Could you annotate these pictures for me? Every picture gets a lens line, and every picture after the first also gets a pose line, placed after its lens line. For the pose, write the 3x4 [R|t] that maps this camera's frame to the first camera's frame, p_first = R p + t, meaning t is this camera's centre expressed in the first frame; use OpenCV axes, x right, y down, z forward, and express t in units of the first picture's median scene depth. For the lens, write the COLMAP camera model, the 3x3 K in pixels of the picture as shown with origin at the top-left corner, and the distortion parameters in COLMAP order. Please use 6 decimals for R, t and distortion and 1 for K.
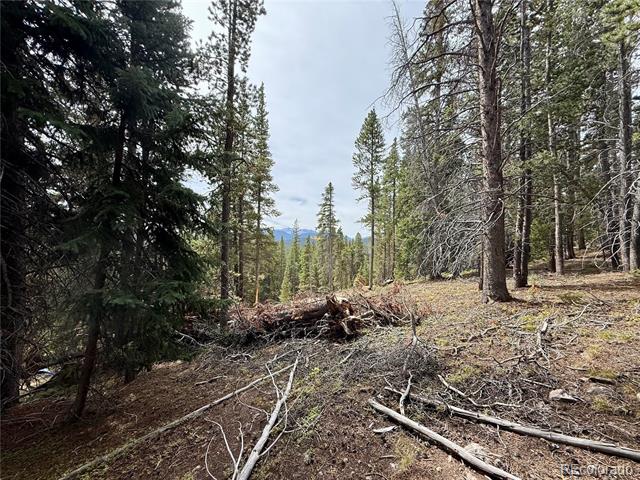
lens RADIAL K [[252.1, 0, 318.0], [0, 252.1, 242.2], [0, 0, 1]] dist [0.001568, -0.000048]
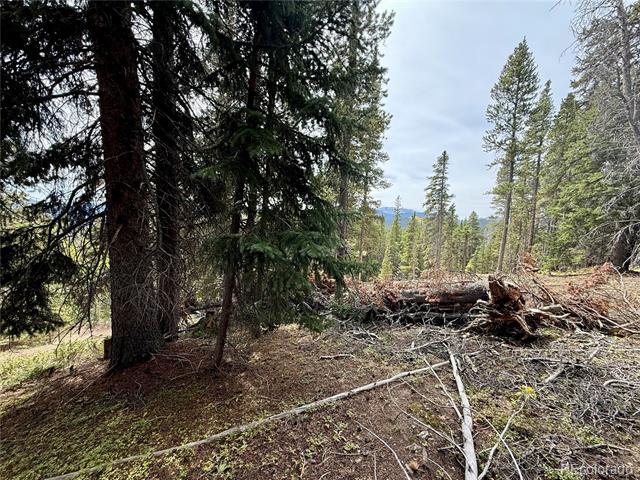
lens RADIAL K [[252.1, 0, 318.0], [0, 252.1, 242.2], [0, 0, 1]] dist [0.001568, -0.000048]
pose [[0.929202, 0.055950, -0.365311, -0.117171], [-0.025793, 0.995881, 0.086920, 0.050766], [0.368670, -0.071344, 0.926818, 0.123996]]
